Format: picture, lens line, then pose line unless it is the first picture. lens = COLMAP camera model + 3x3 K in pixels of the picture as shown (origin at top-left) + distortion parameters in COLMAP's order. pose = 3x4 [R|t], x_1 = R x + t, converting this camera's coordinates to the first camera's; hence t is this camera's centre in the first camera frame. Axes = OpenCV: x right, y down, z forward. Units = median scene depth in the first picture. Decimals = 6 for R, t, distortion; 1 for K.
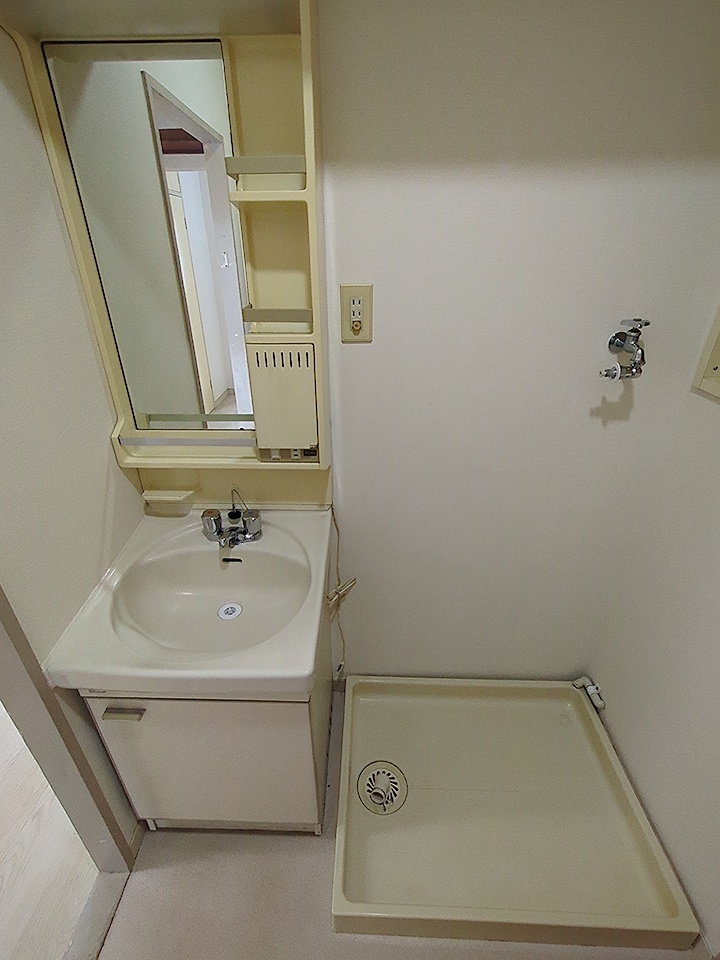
lens RADIAL K [[434.7, 0, 354.9], [0, 434.7, 478.0], [0, 0, 1]] dist [-0.004671, -0.000886]
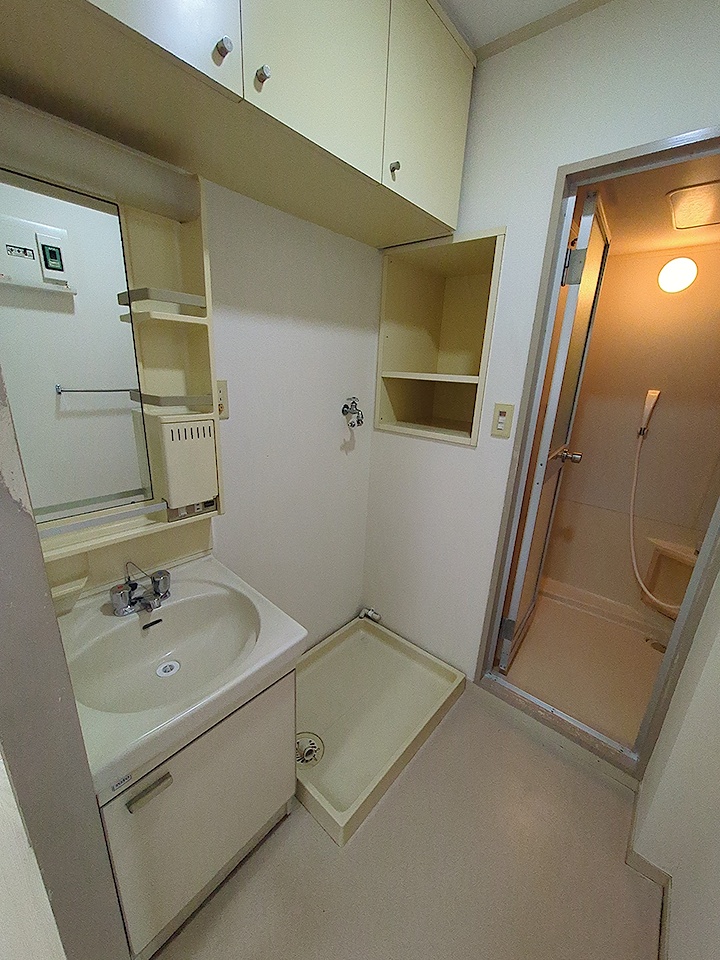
lens RADIAL K [[390.6, 0, 359.7], [0, 390.6, 485.4], [0, 0, 1]] dist [-0.002817, 0.000040]
pose [[0.615350, -0.192793, 0.764313, -0.689045], [0.315682, 0.948749, -0.014840, 0.046078], [-0.722280, 0.250412, 0.644674, -0.068873]]
